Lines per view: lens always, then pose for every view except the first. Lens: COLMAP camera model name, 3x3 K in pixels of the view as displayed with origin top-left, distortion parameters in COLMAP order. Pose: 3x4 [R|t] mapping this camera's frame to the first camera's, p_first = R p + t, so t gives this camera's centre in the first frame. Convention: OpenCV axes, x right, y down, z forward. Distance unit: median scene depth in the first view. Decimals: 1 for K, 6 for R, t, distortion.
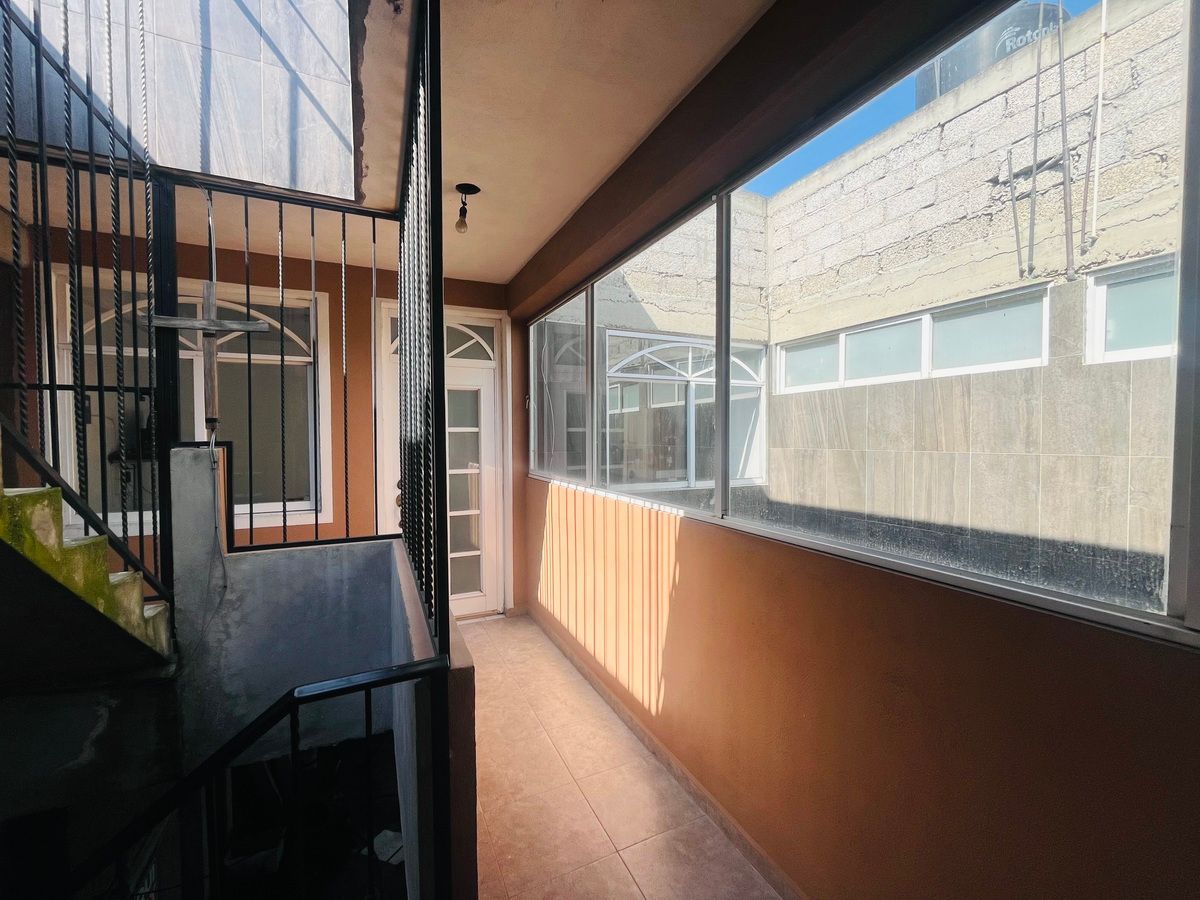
lens RADIAL K [[481.9, 0, 600.1], [0, 481.9, 448.6], [0, 0, 1]] dist [-0.002393, -0.000093]
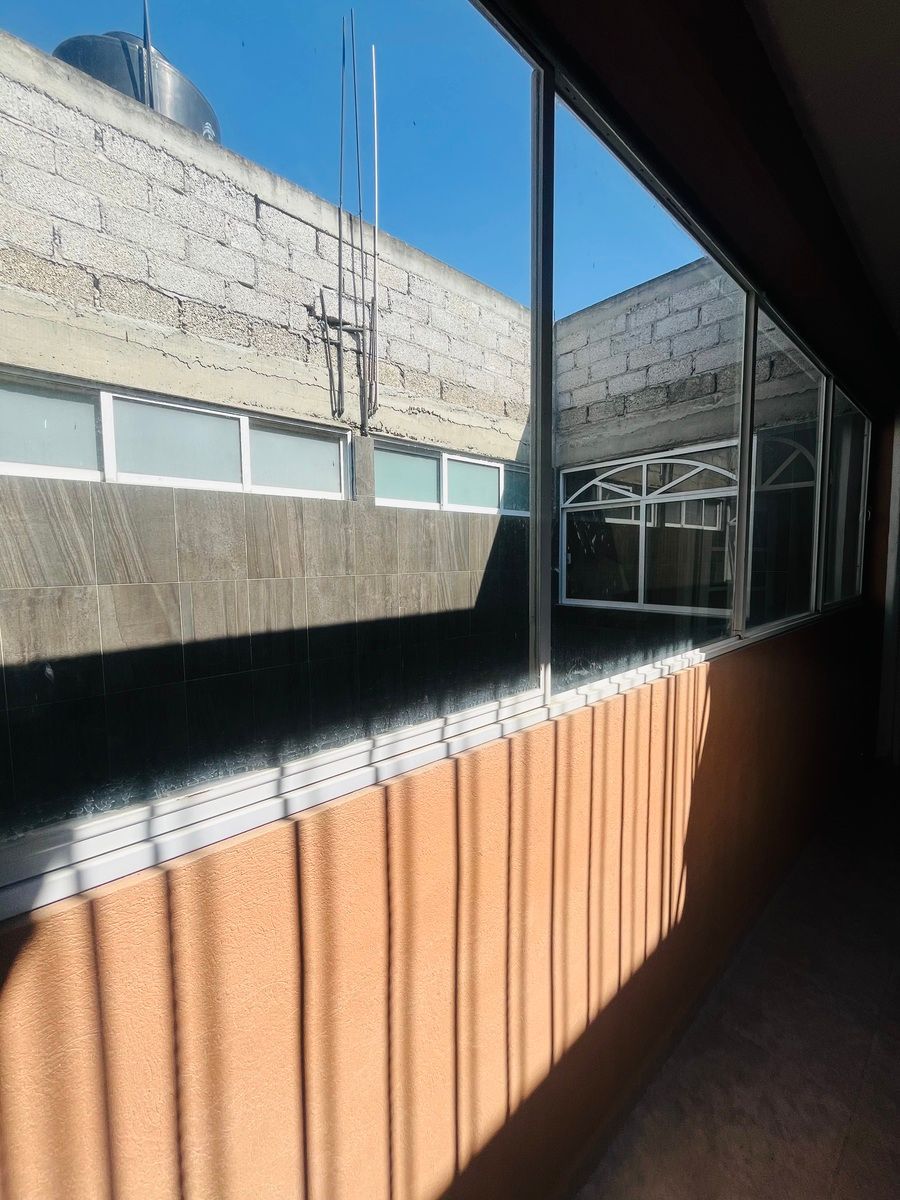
lens RADIAL K [[481.9, 0, 449.7], [0, 481.9, 597.0], [0, 0, 1]] dist [-0.002393, -0.000093]
pose [[-0.270735, -0.069215, 0.960162, -0.261934], [0.037531, 0.995895, 0.082373, -0.021150], [-0.961922, 0.058337, -0.267026, 0.947222]]
